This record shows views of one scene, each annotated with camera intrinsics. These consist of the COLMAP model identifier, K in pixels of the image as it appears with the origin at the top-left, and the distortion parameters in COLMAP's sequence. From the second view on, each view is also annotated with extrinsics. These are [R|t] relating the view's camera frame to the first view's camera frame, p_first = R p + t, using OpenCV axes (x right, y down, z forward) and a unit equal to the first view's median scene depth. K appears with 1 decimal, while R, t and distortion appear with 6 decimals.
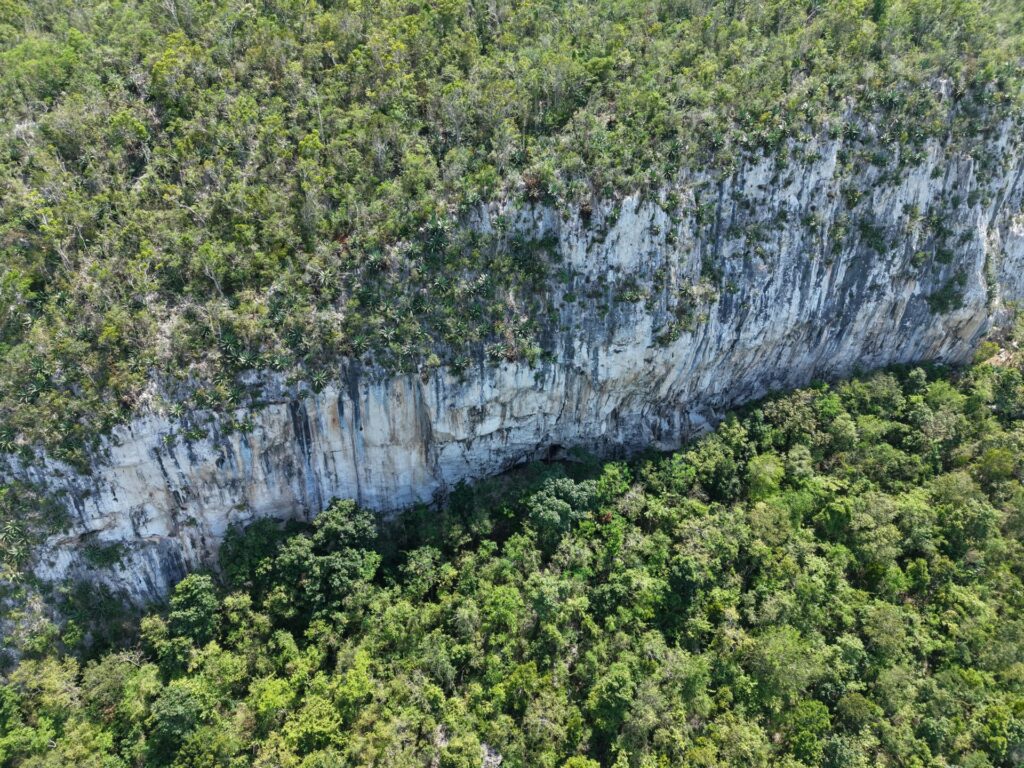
lens RADIAL K [[659.1, 0, 512.0], [0, 659.1, 384.0], [0, 0, 1]] dist [0.048063, -0.046672]
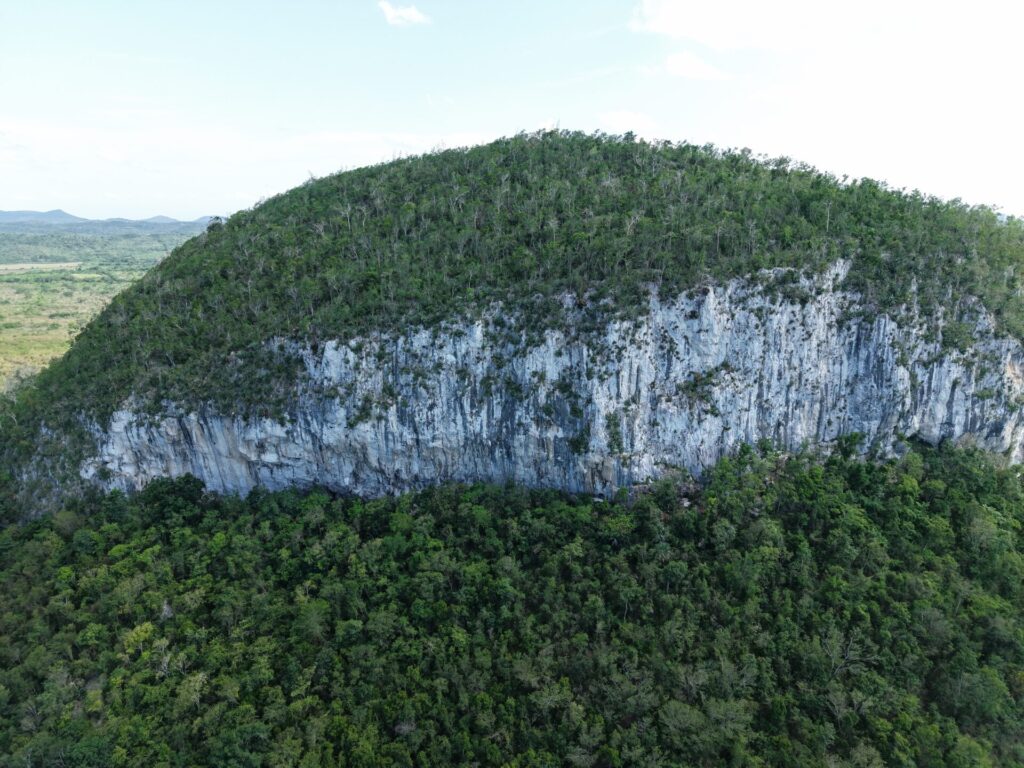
lens RADIAL K [[659.1, 0, 512.0], [0, 659.1, 384.0], [0, 0, 1]] dist [0.048063, -0.046672]
pose [[0.854276, 0.123461, -0.504945, 1.429992], [-0.246883, 0.951201, -0.185109, 0.047260], [0.457451, 0.282796, 0.843069, -0.279711]]
